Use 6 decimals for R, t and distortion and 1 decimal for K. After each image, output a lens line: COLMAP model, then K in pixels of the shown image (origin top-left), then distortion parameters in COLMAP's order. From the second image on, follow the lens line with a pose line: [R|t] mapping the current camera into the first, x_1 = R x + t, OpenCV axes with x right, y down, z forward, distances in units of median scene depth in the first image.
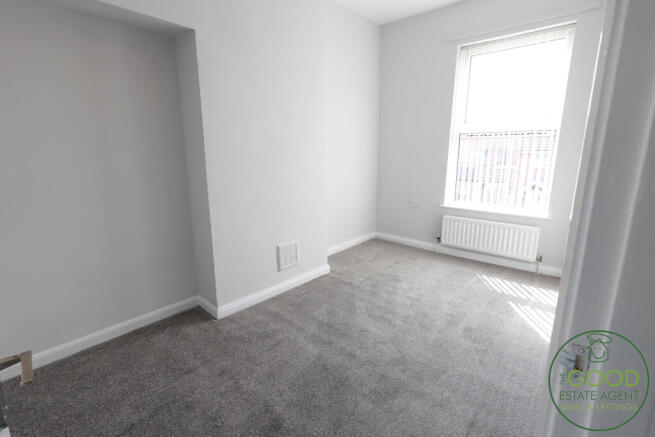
lens RADIAL K [[300.0, 0, 326.0], [0, 300.0, 221.3], [0, 0, 1]] dist [-0.002414, -0.000037]
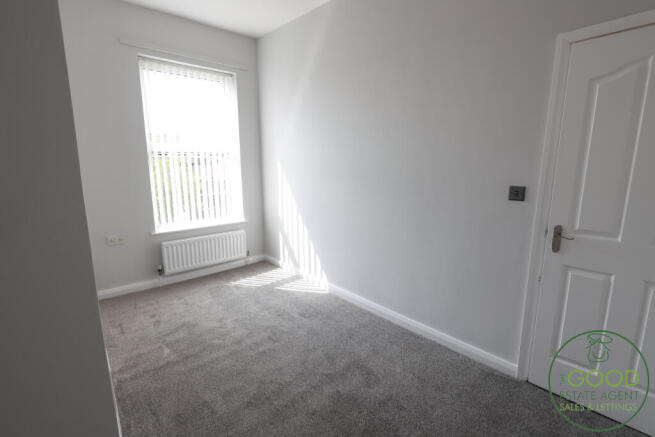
lens RADIAL K [[300.0, 0, 323.3], [0, 300.0, 219.1], [0, 0, 1]] dist [-0.002414, -0.000037]
pose [[0.142650, -0.176099, 0.973982, -0.440020], [0.235413, 0.961843, 0.139425, -0.112130], [-0.961370, 0.209399, 0.178663, 0.425821]]
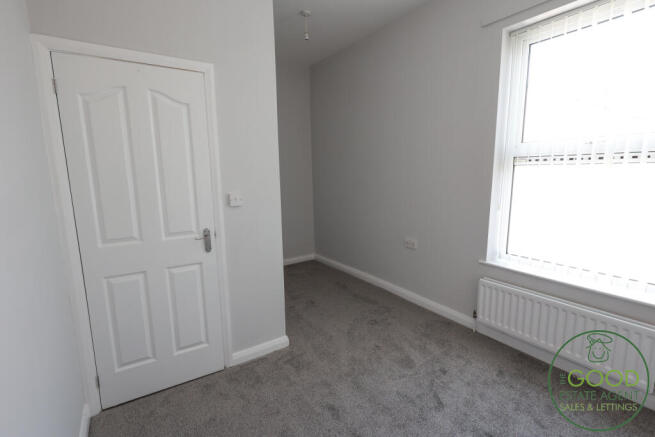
lens RADIAL K [[323.3, 0, 327.9], [0, 323.3, 218.5], [0, 0, 1]] dist [0.006107, 0.000250]
pose [[0.959265, 0.045978, -0.278741, 0.299829], [-0.071658, 0.993999, -0.082645, -0.077977], [0.273268, 0.099253, 0.956804, 0.245127]]
